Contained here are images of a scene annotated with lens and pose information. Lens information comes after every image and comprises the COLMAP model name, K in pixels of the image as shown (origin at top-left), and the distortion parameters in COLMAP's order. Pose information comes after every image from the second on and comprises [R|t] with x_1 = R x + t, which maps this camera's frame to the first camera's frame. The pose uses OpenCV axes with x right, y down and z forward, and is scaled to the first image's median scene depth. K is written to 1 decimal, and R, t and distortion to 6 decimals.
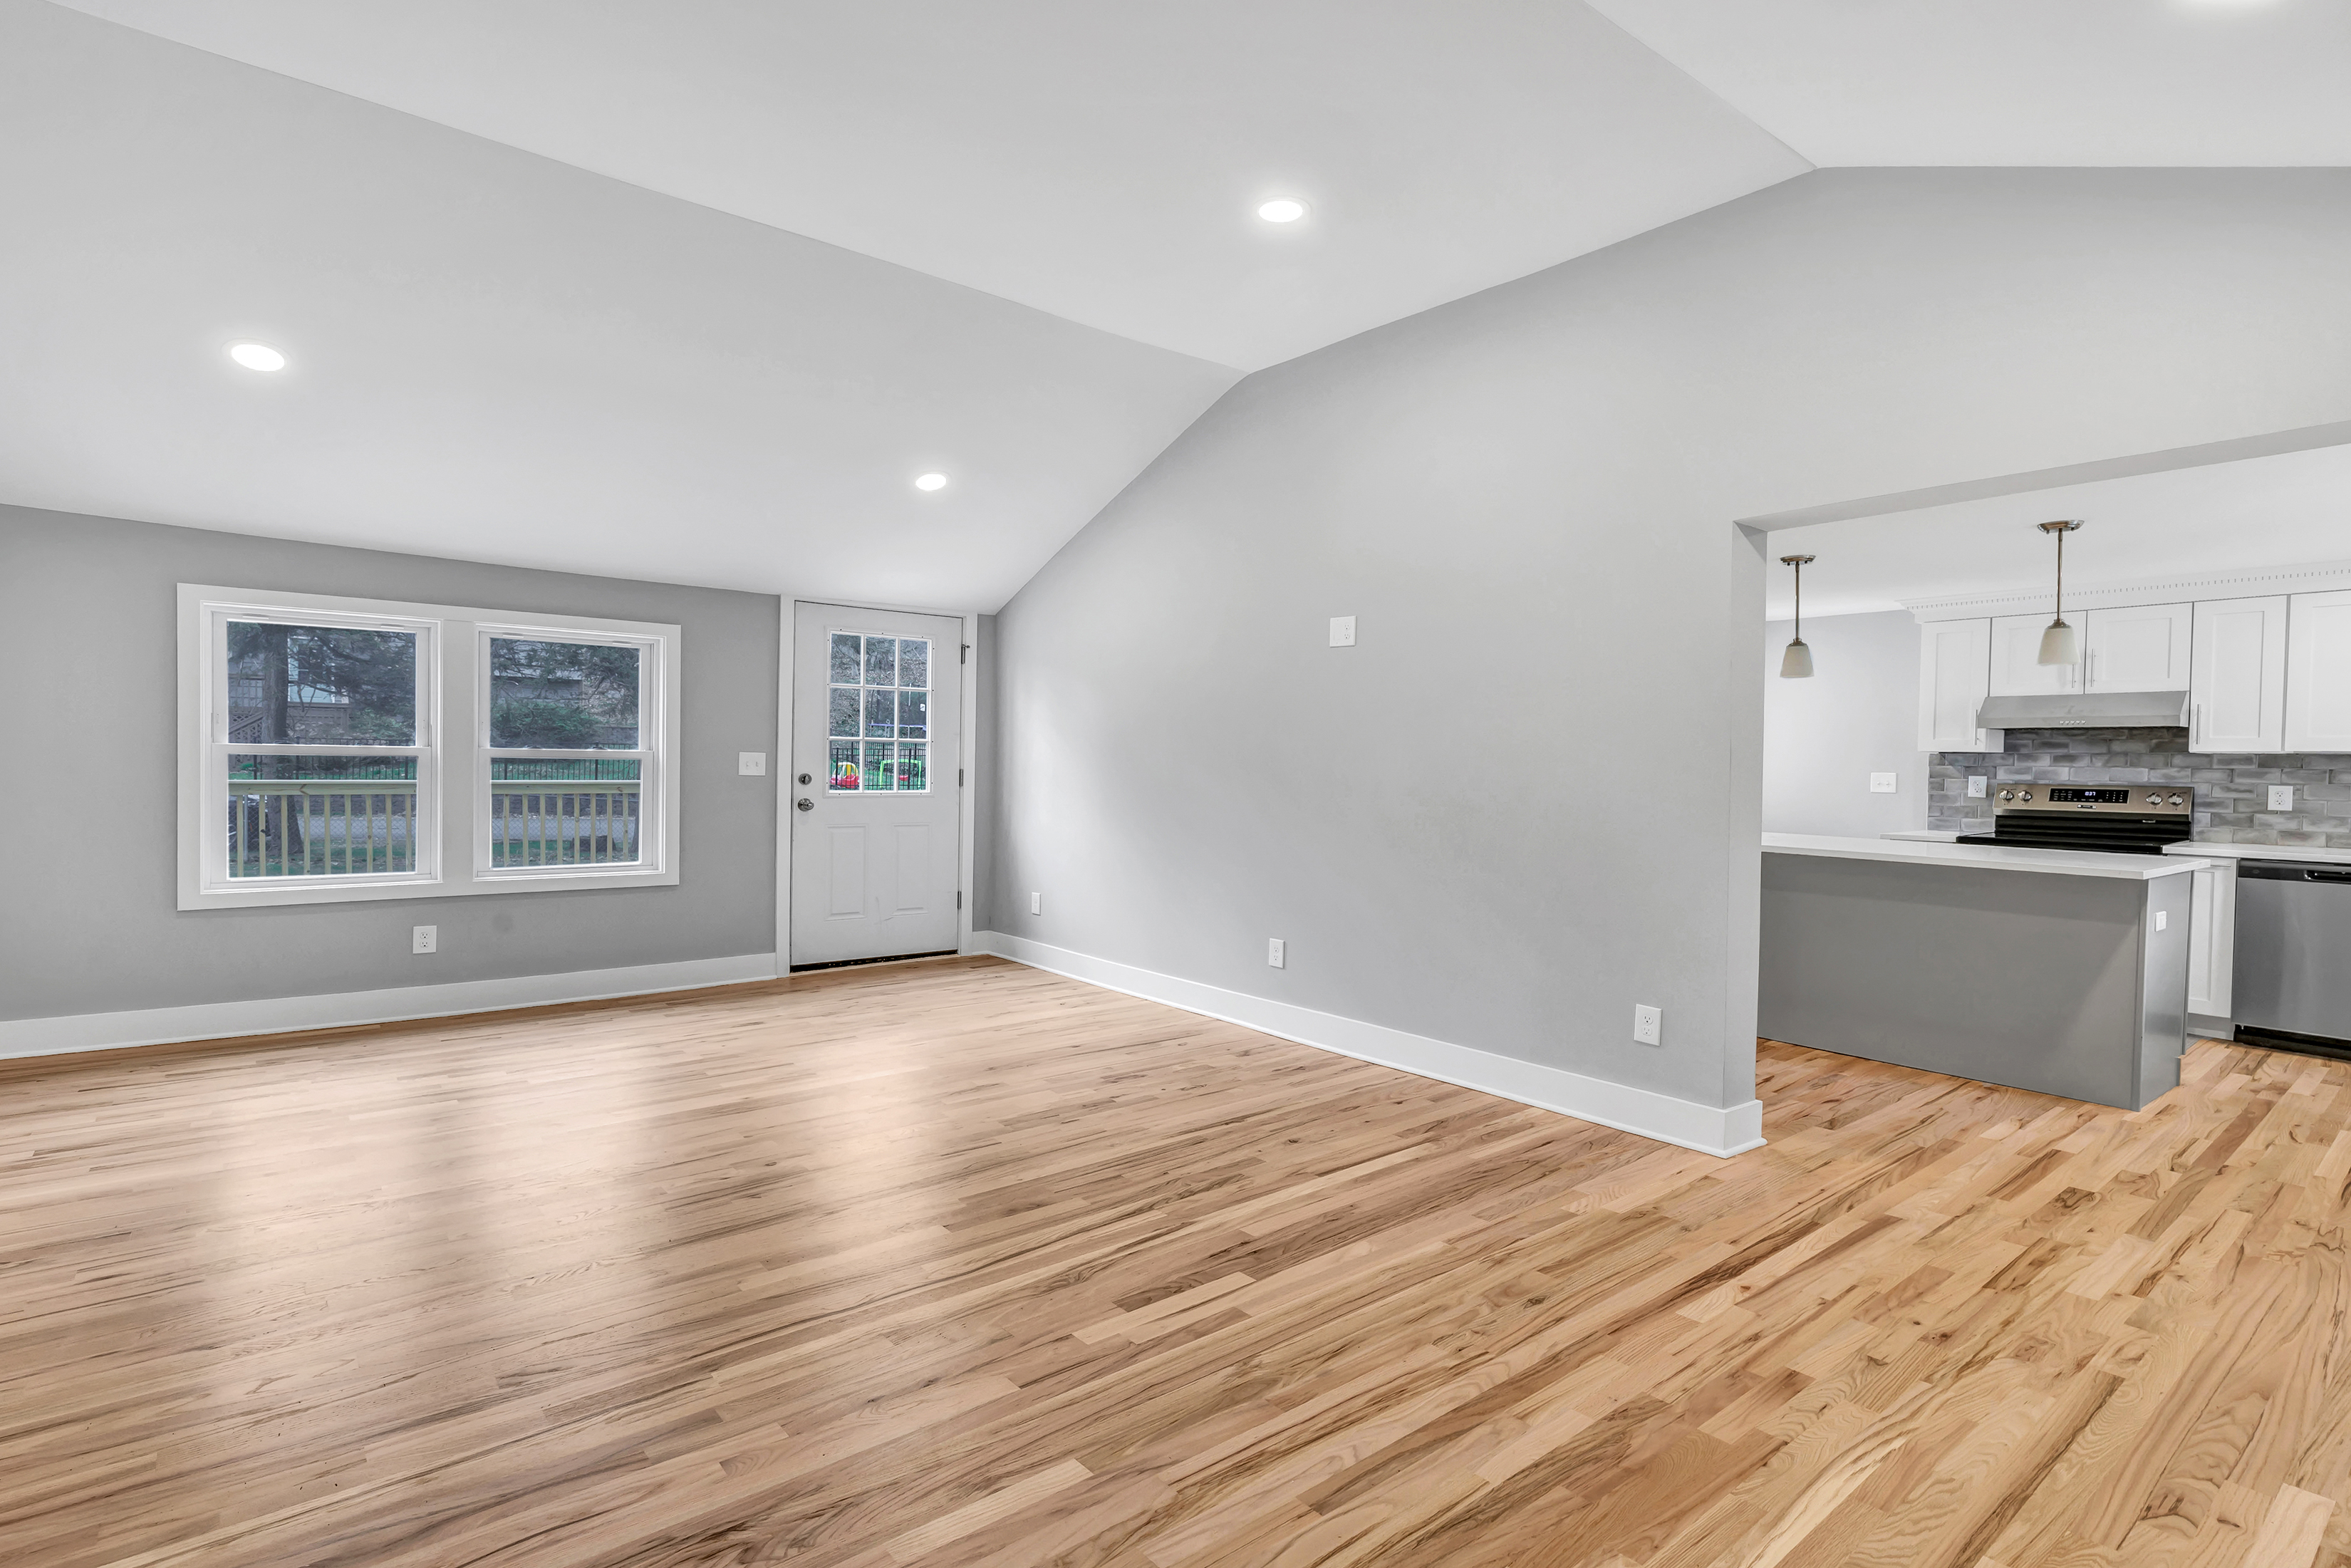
lens RADIAL K [[1051.3, 0, 1003.7], [0, 1051.3, 778.9], [0, 0, 1]] dist [0.002977, -0.000158]
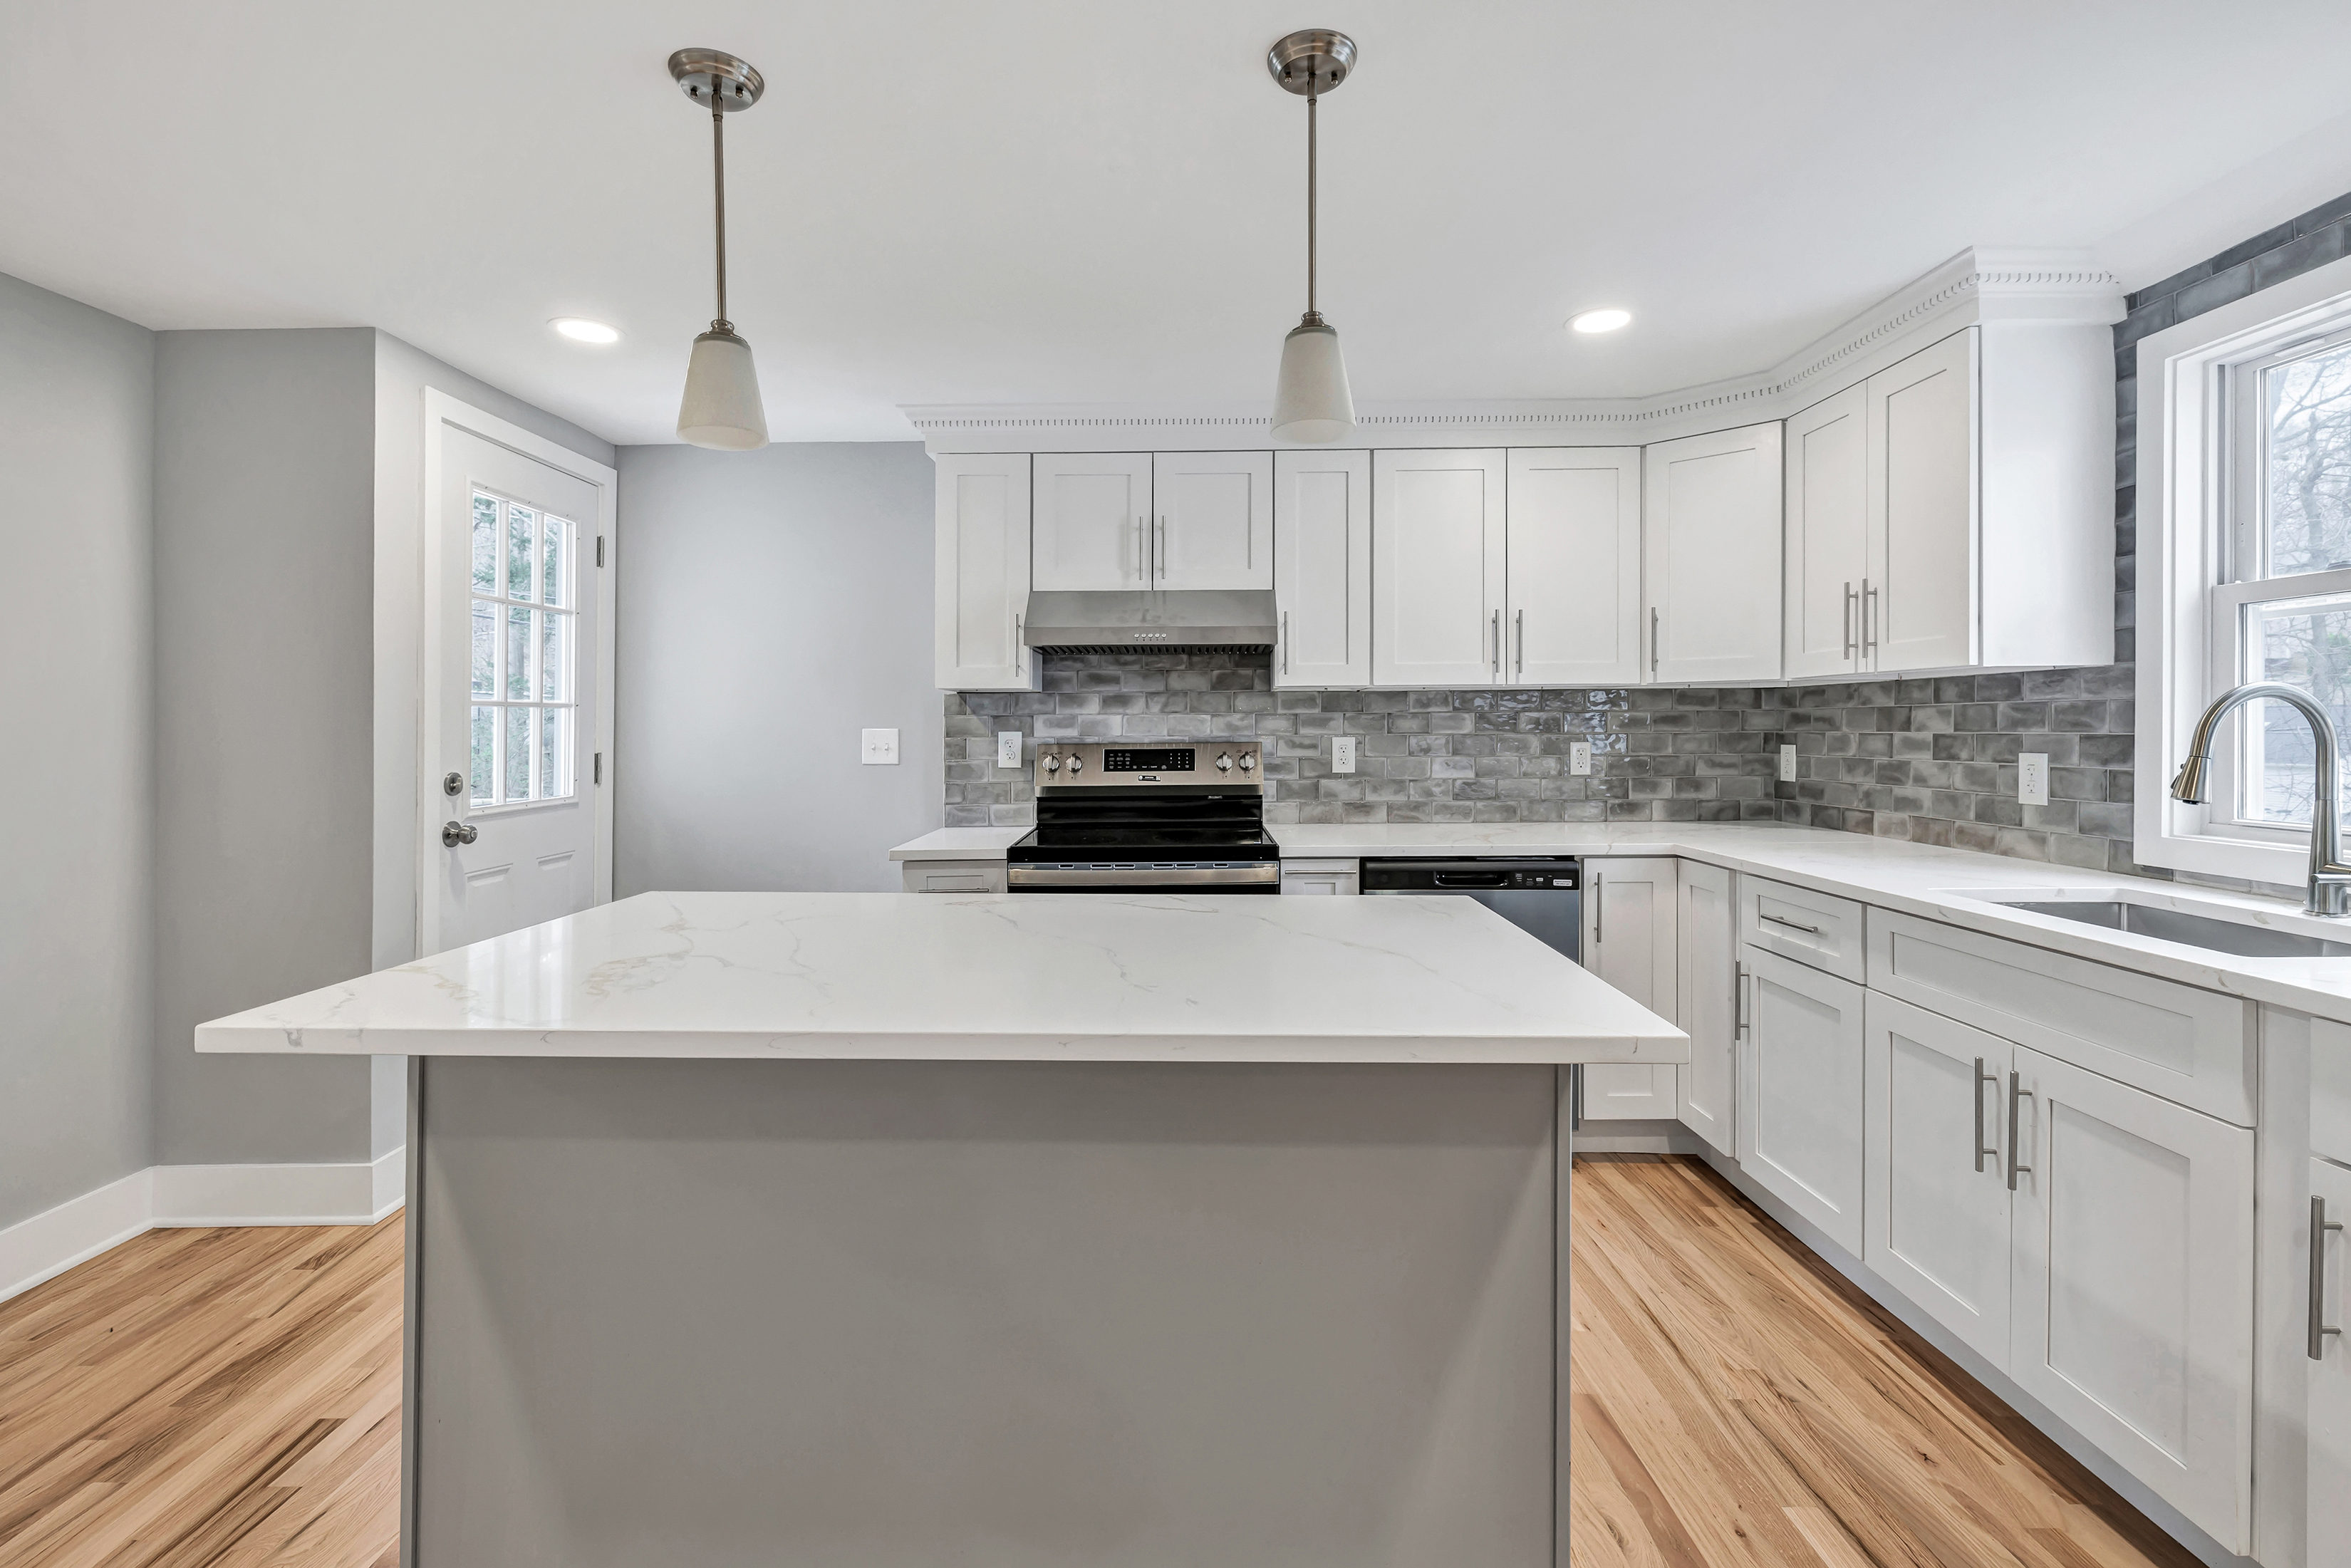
lens RADIAL K [[1167.5, 0, 1308.7], [0, 1167.5, 712.9], [0, 0, 1]] dist [0.002436, 0.000463]
pose [[0.508154, -0.007831, 0.861231, 0.632889], [0.027315, 0.999602, -0.007028, -0.005861], [-0.860833, 0.027096, 0.508166, 0.742530]]
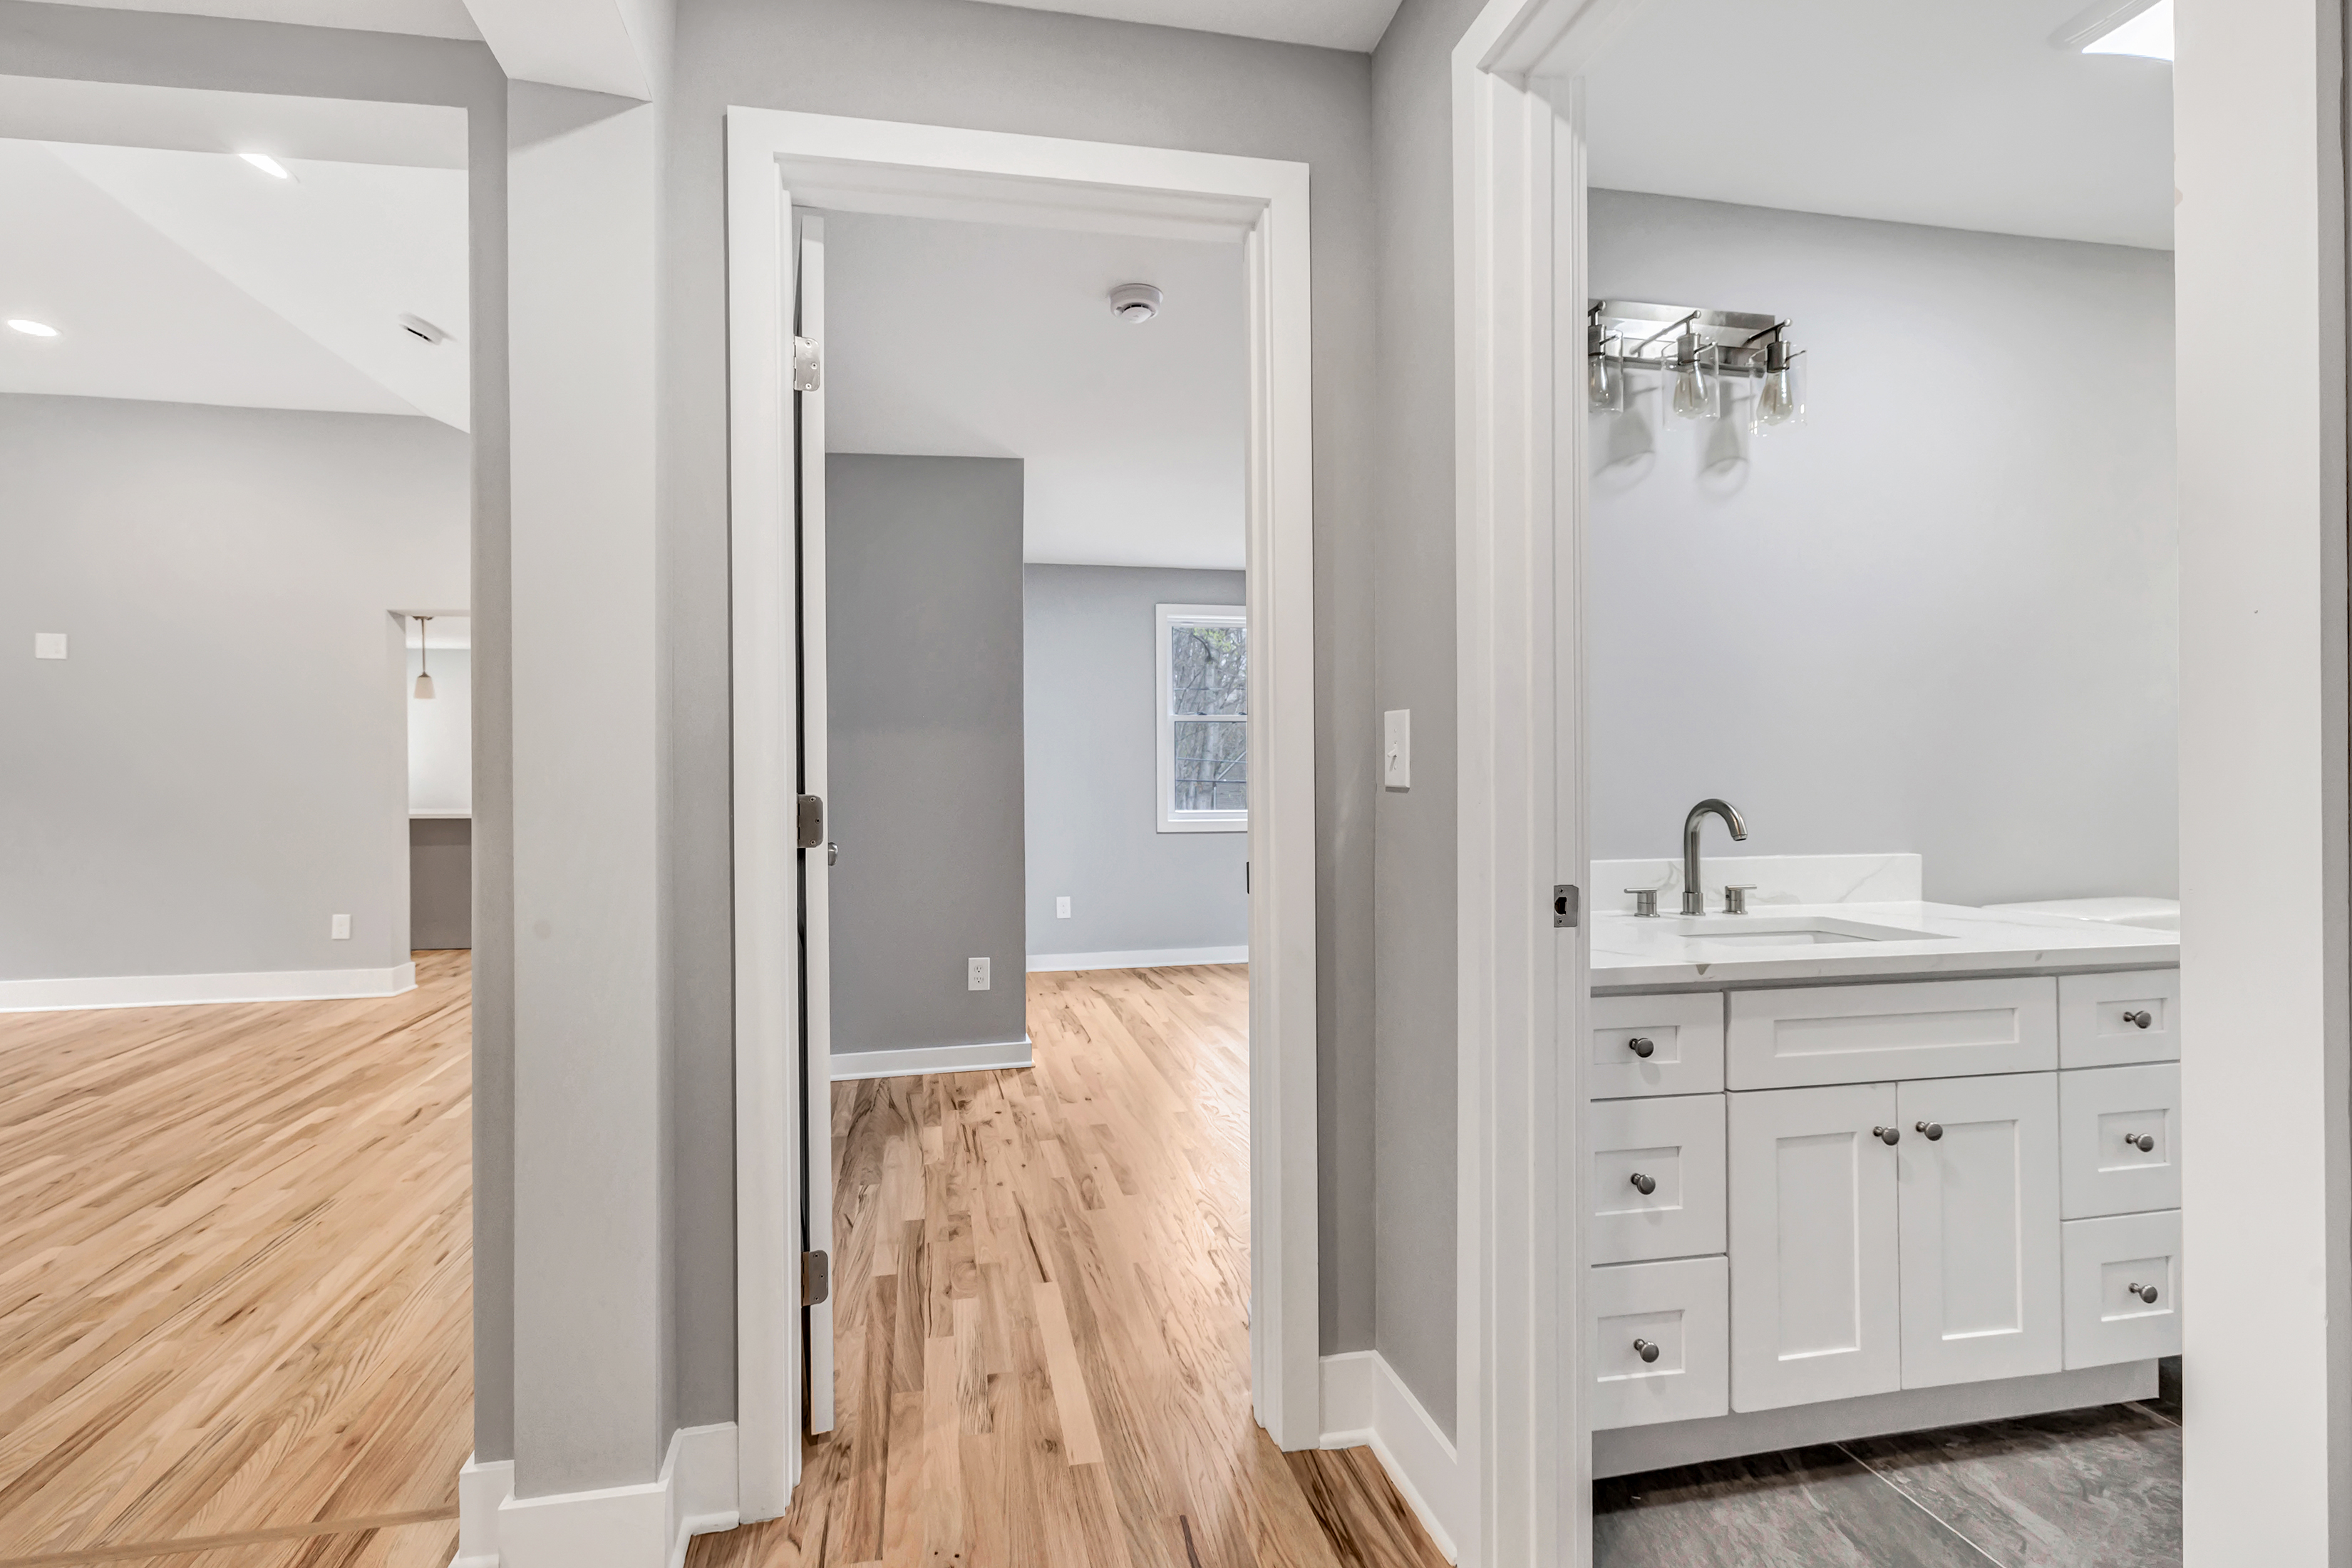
lens RADIAL K [[1216.3, 0, 1184.6], [0, 1216.3, 772.2], [0, 0, 1]] dist [0.002968, 0.001025]
pose [[0.358018, -0.016901, 0.933562, -0.508278], [0.025775, 0.999634, 0.008213, 0.021432], [-0.933359, 0.021123, 0.358323, -0.665696]]
